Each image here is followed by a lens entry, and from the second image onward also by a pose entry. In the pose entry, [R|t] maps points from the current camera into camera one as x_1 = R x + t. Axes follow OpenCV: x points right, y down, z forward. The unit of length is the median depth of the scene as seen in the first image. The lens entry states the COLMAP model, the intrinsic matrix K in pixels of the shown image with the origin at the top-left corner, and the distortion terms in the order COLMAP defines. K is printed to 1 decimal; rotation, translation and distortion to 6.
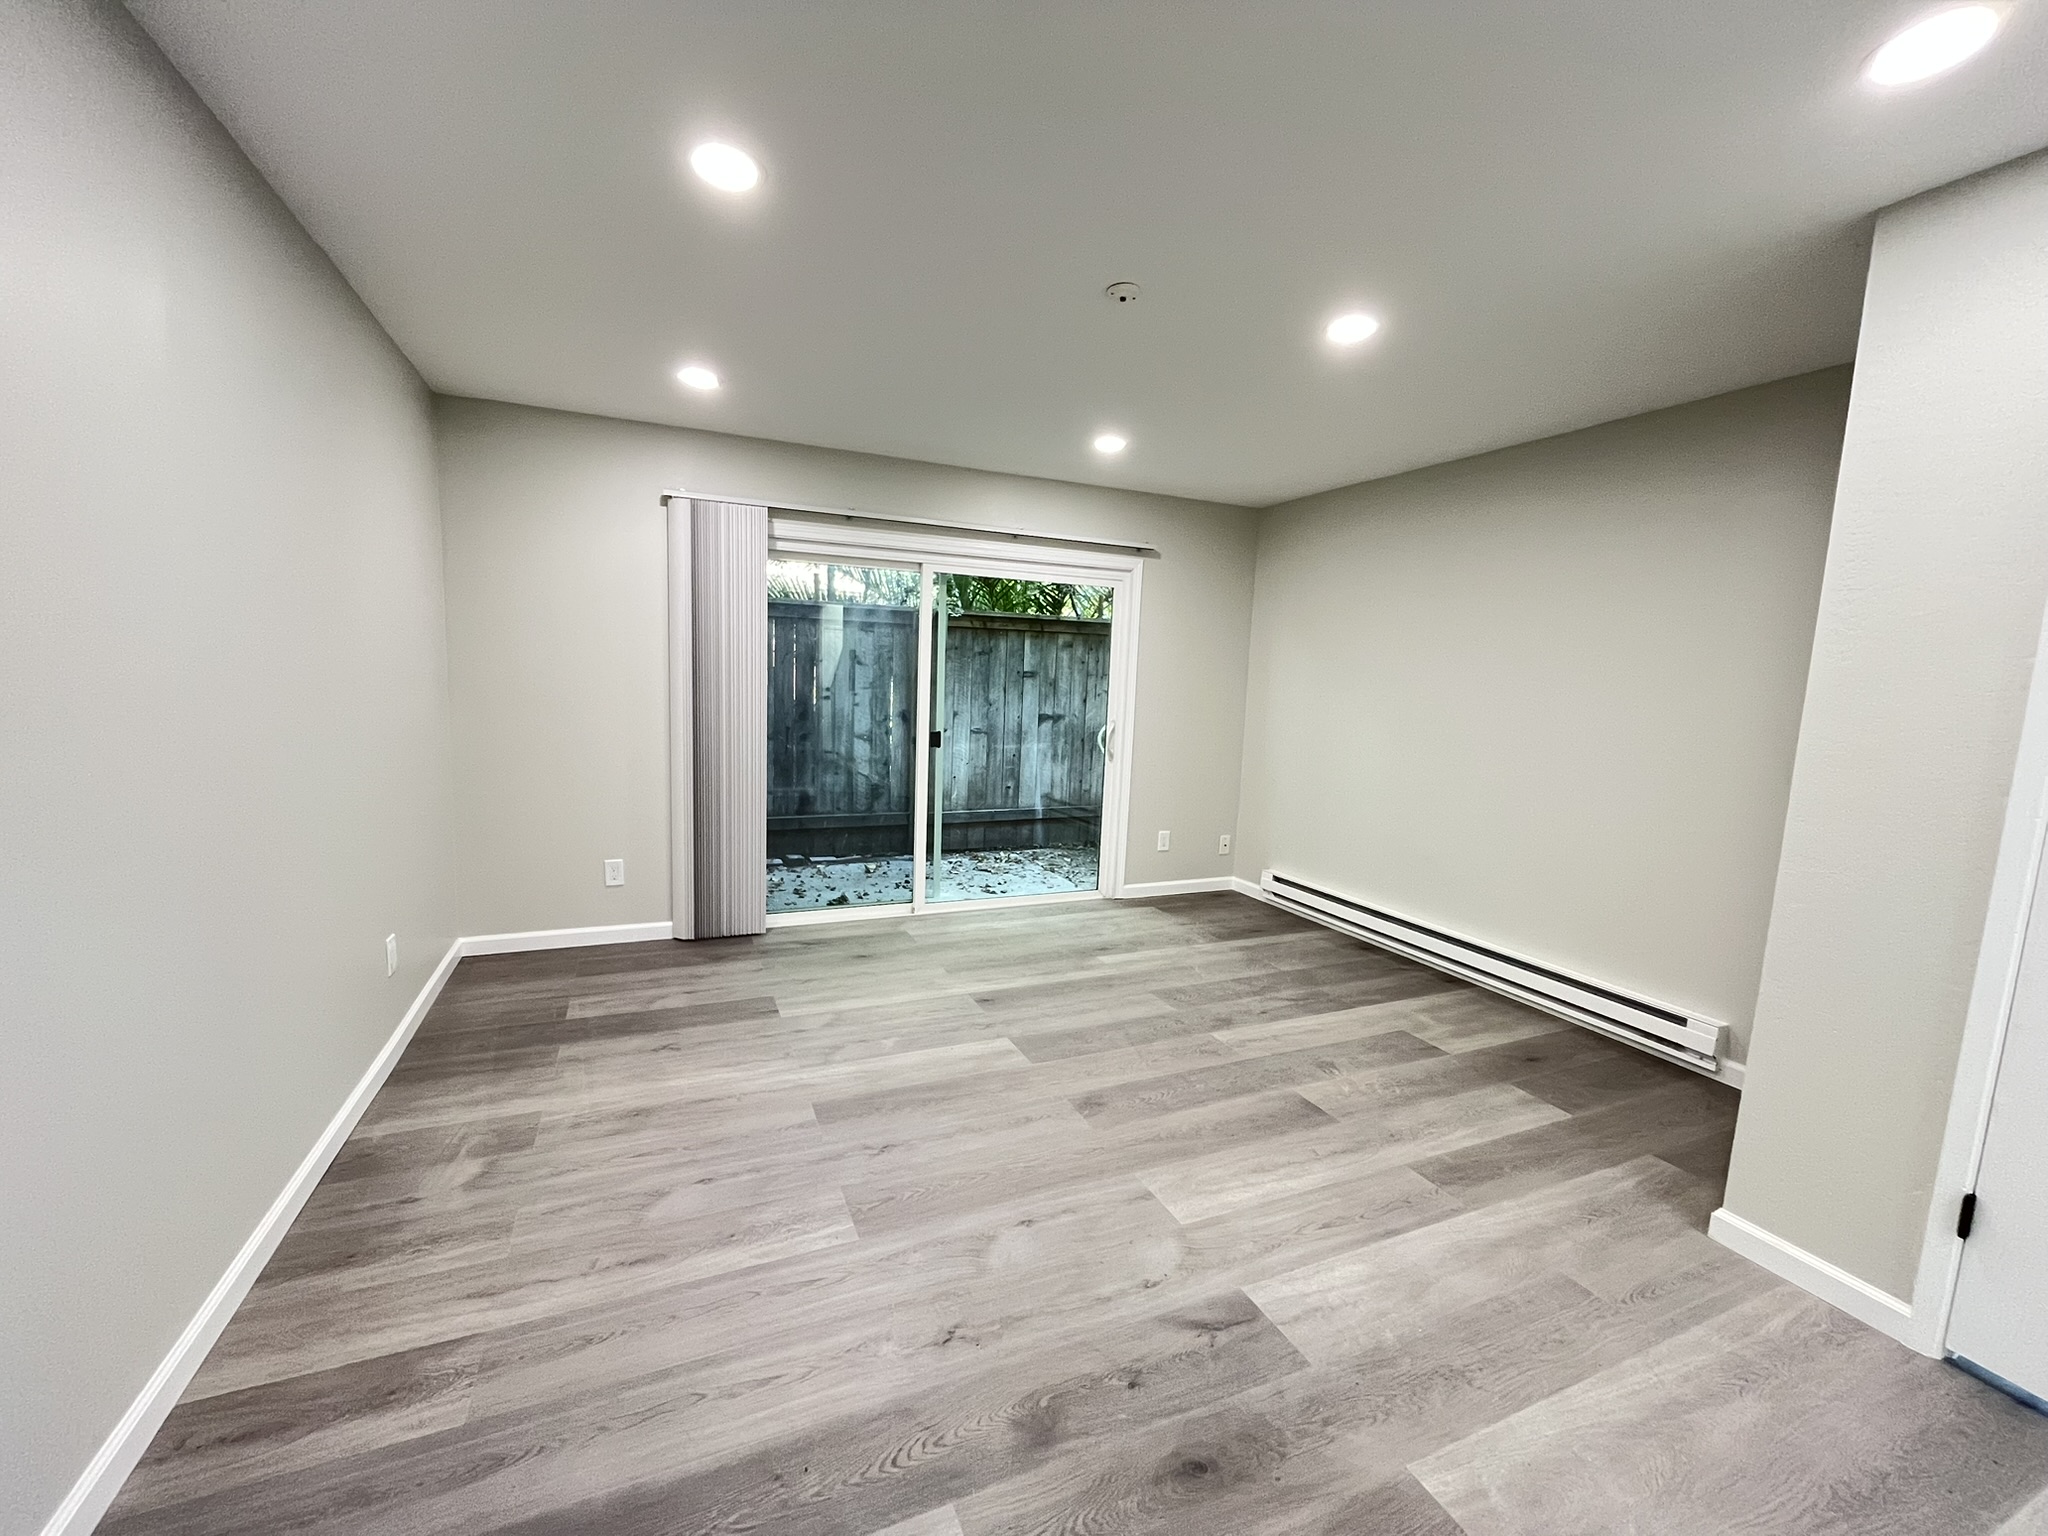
lens RADIAL K [[825.5, 0, 1024.0], [0, 825.5, 768.0], [0, 0, 1]] dist [0.117828, -0.000010]
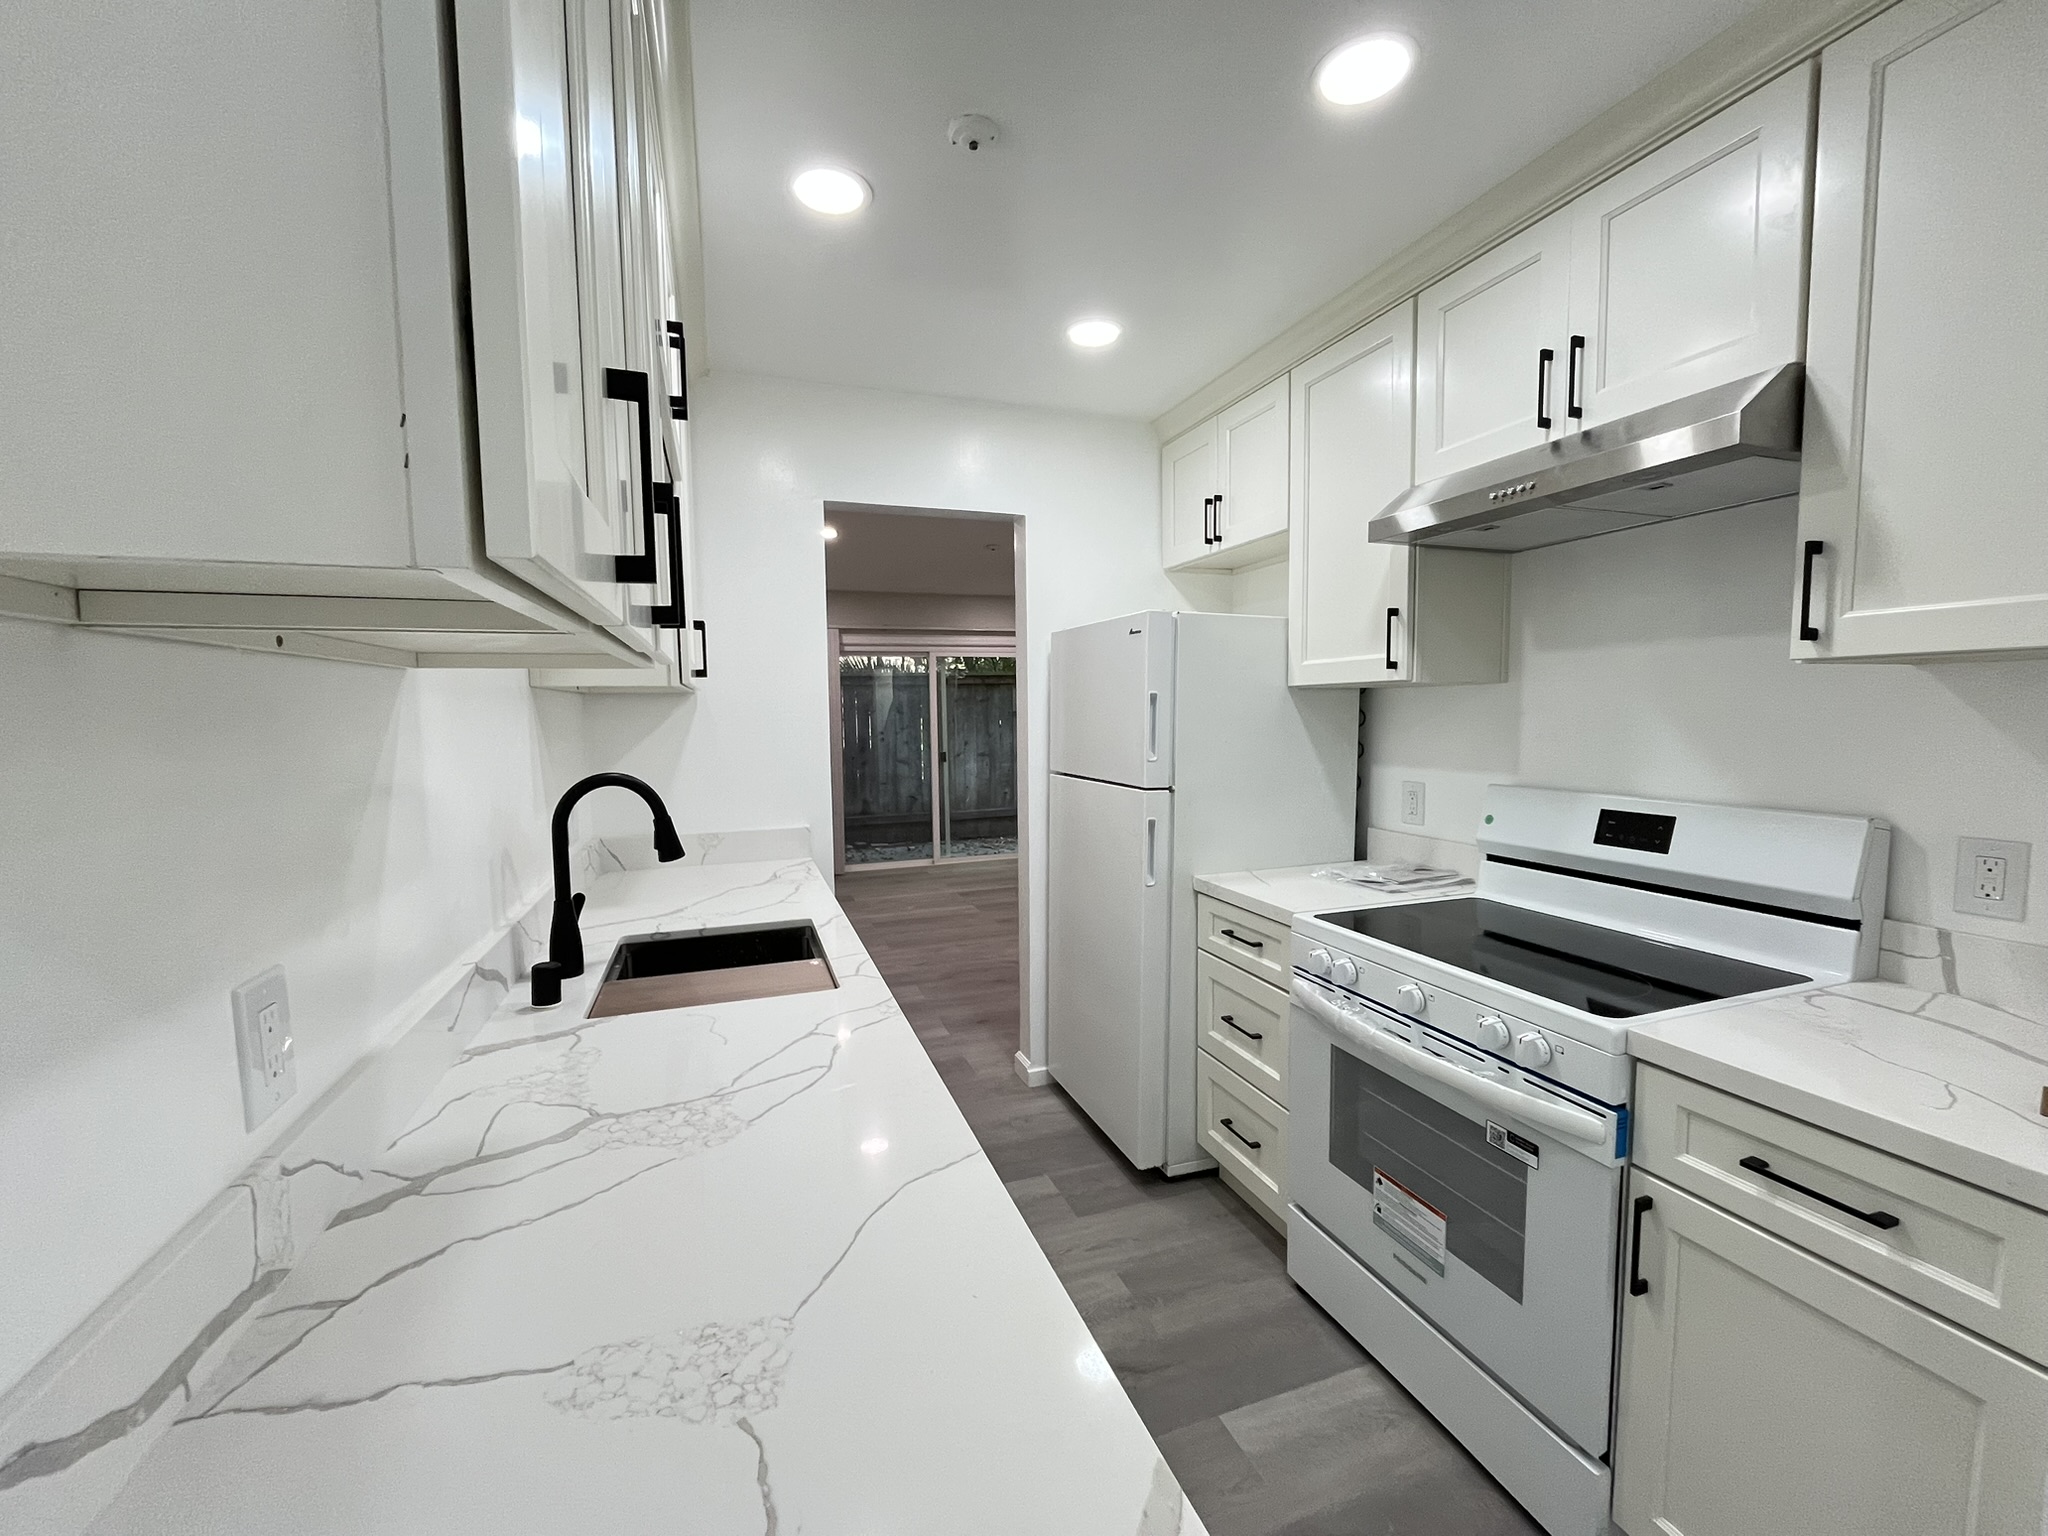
lens RADIAL K [[827.0, 0, 1024.0], [0, 827.0, 768.0], [0, 0, 1]] dist [-0.000058, -0.000036]
pose [[0.996060, -0.046394, -0.075578, 0.126709], [0.042263, 0.997571, -0.055375, 0.063059], [0.077964, 0.051963, 0.995601, -0.432362]]
